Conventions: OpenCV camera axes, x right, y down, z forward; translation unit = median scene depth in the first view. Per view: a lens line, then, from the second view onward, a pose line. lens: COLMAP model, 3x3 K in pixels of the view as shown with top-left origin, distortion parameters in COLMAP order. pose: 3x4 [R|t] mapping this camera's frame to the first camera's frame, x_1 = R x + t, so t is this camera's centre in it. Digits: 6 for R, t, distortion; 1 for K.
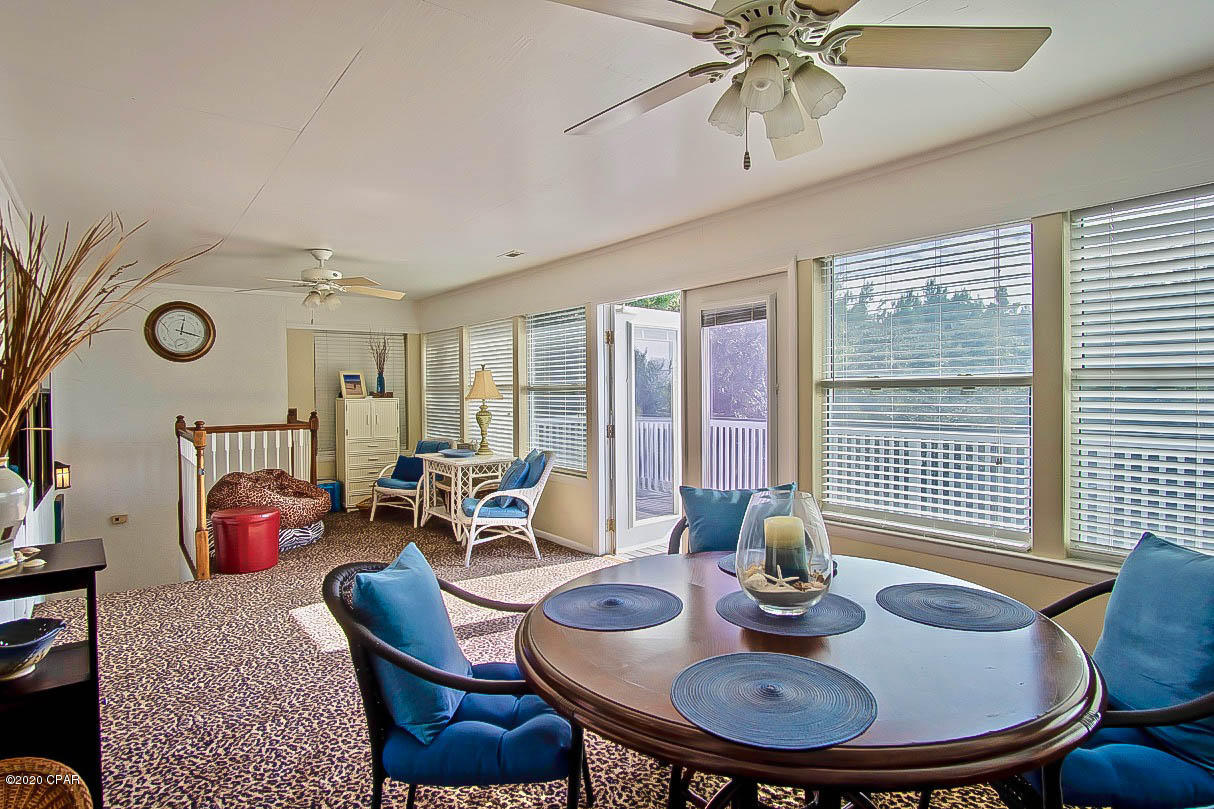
lens RADIAL K [[652.6, 0, 609.3], [0, 652.6, 397.4], [0, 0, 1]] dist [-0.025370, 0.002055]
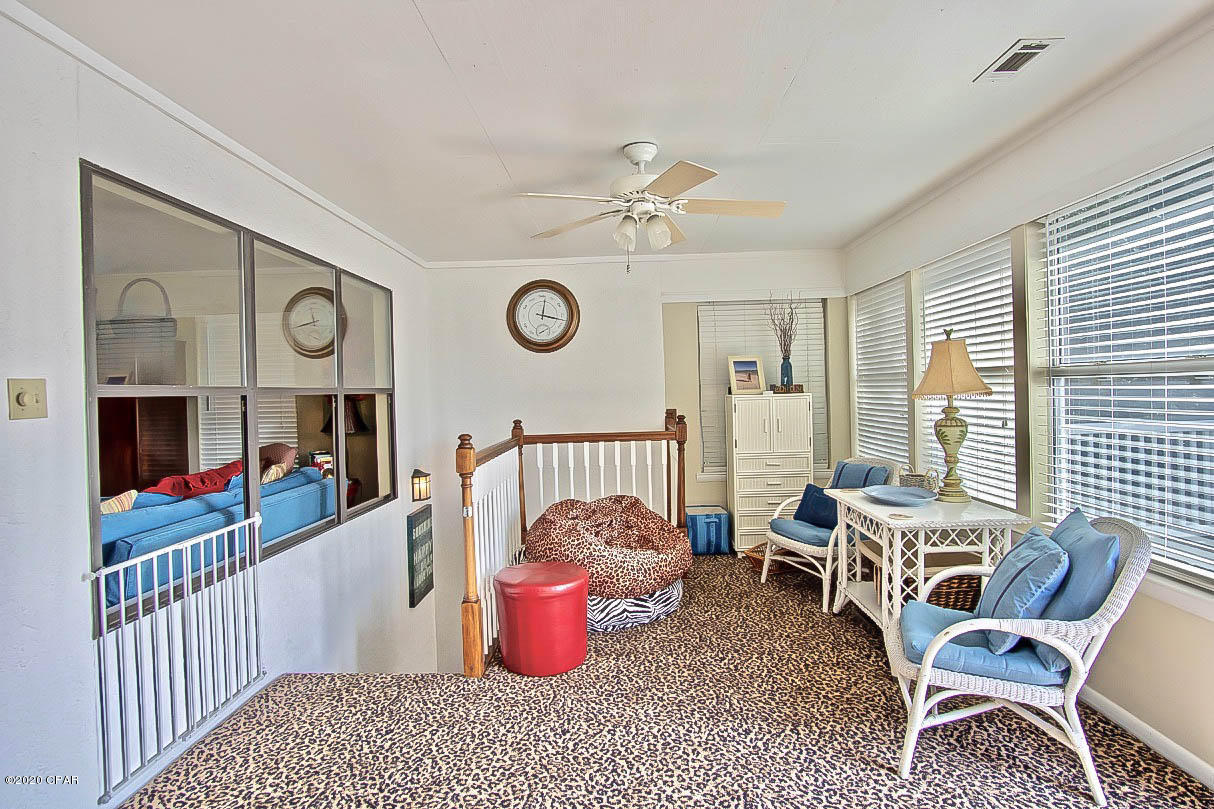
lens RADIAL K [[652.6, 0, 609.3], [0, 652.6, 397.4], [0, 0, 1]] dist [-0.025370, 0.002055]
pose [[0.776158, -0.005217, -0.630517, -0.077889], [0.012766, 0.999891, 0.007441, -0.002974], [0.630409, -0.013825, 0.776140, 0.428775]]
